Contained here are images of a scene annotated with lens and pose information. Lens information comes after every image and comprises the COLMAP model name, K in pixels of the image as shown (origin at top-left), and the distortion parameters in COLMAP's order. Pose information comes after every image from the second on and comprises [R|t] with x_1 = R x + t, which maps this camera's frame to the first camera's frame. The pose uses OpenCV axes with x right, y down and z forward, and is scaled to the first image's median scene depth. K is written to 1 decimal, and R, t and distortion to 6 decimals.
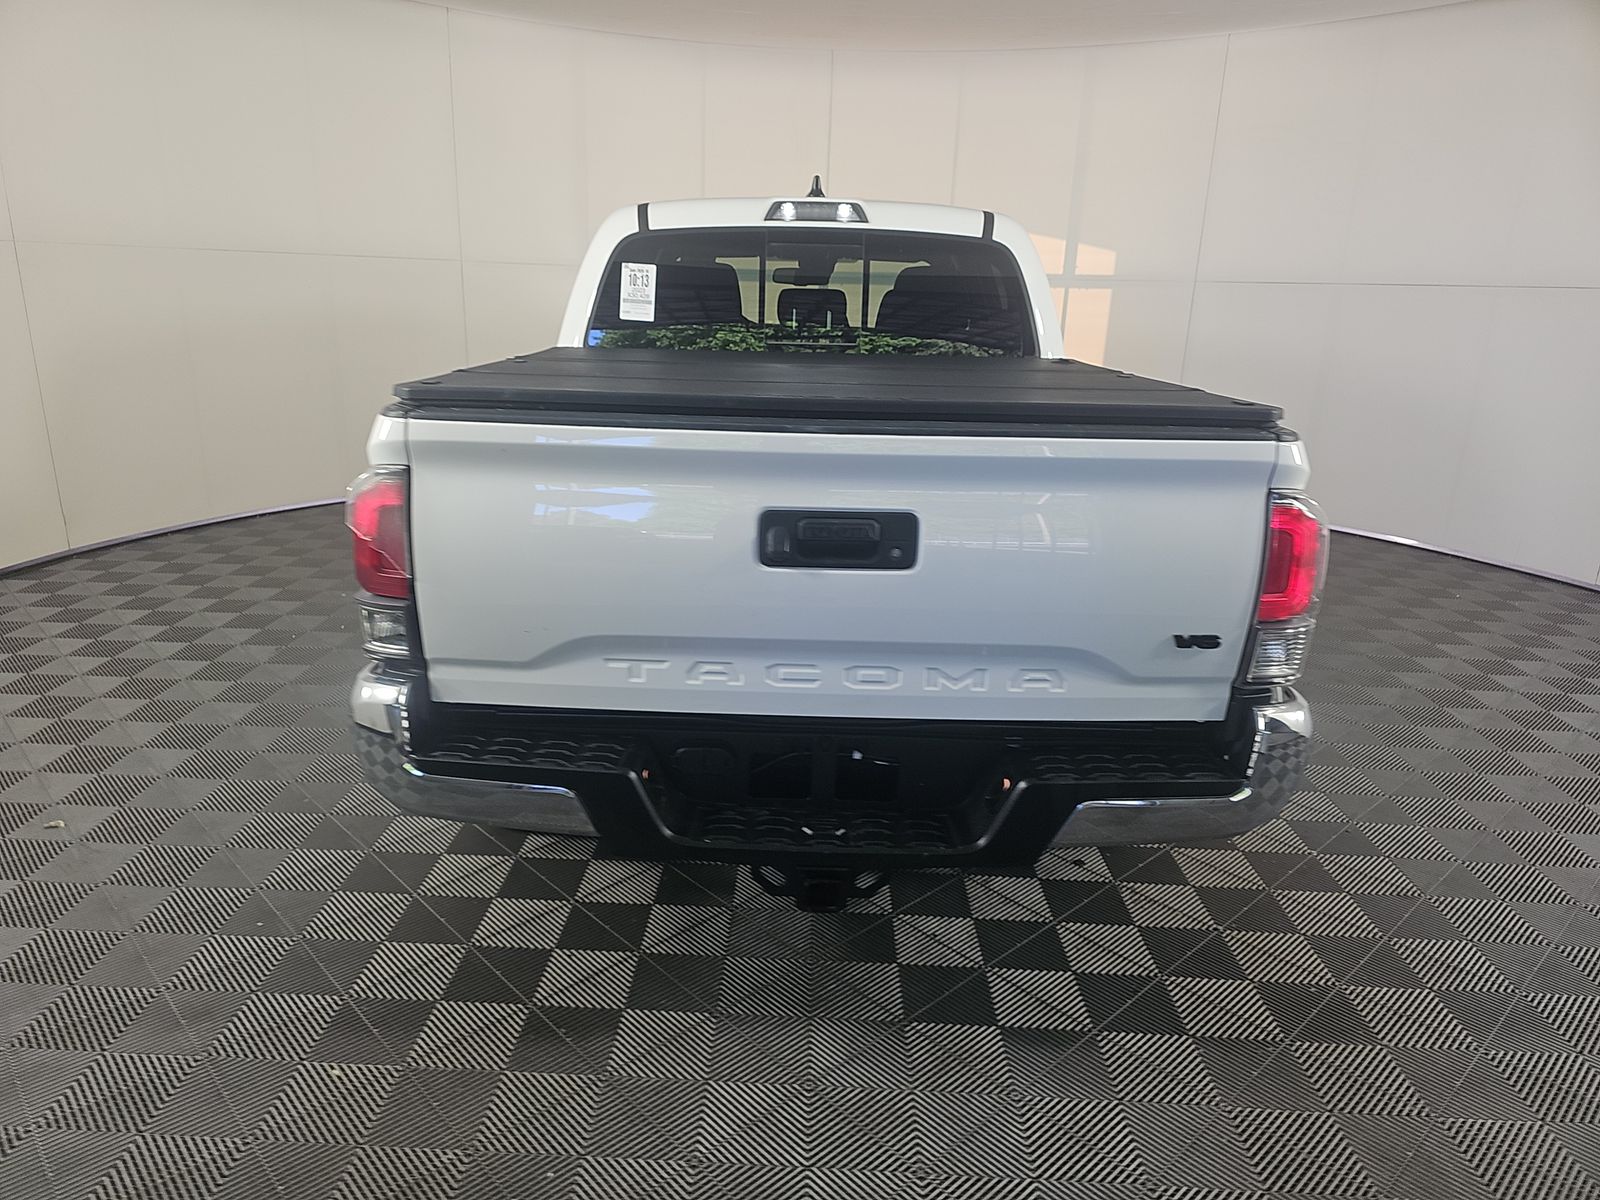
lens RADIAL K [[1047.0, 0, 781.3], [0, 1047.0, 605.0], [0, 0, 1]] dist [0.040662, 0.000255]
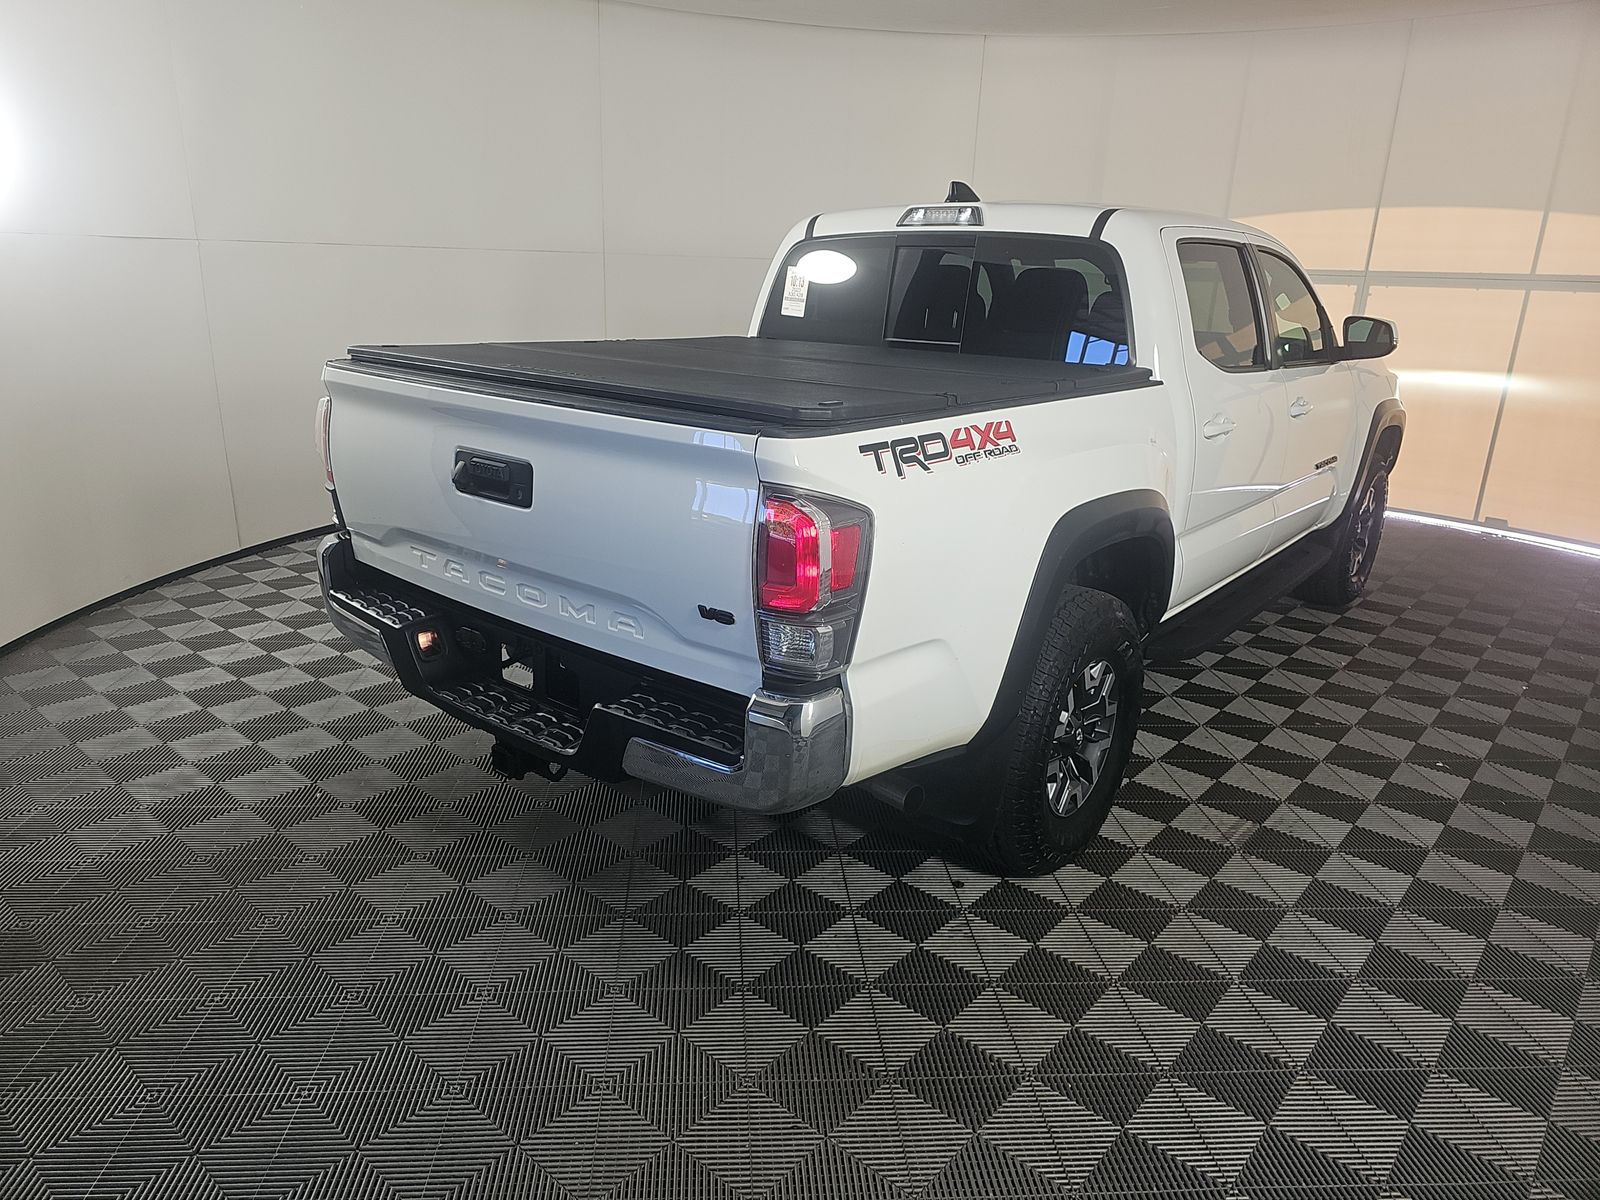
lens RADIAL K [[1038.0, 0, 795.9], [0, 1038.0, 576.6], [0, 0, 1]] dist [0.041441, -0.000119]
pose [[0.782342, 0.171862, -0.598668, 0.606060], [-0.188847, 0.981385, 0.034945, -0.031128], [0.593530, 0.085718, 0.800234, 0.113644]]
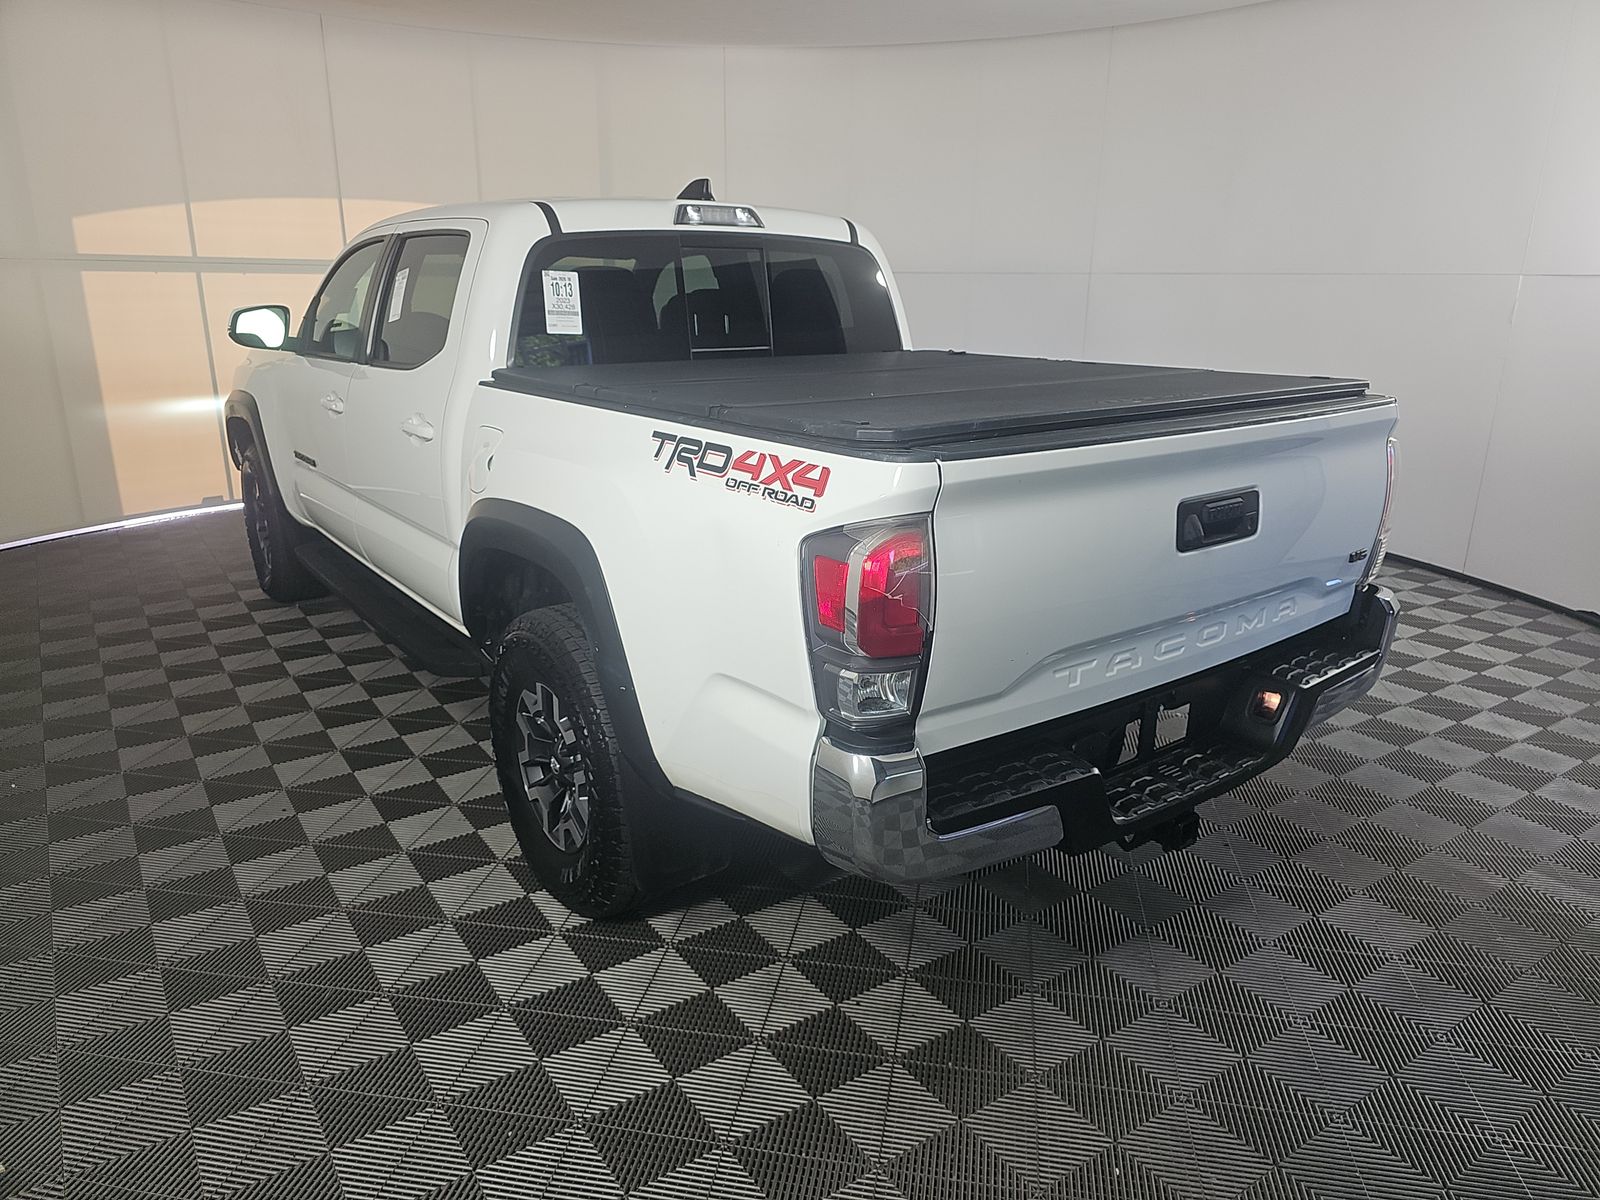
lens RADIAL K [[1053.5, 0, 800.0], [0, 1053.5, 600.0], [0, 0, 1]] dist [-0.001653, 0.000013]
pose [[0.801089, -0.188403, 0.568120, -0.532214], [0.184181, 0.980706, 0.065518, -0.073317], [-0.569503, 0.052151, 0.820333, 0.170660]]
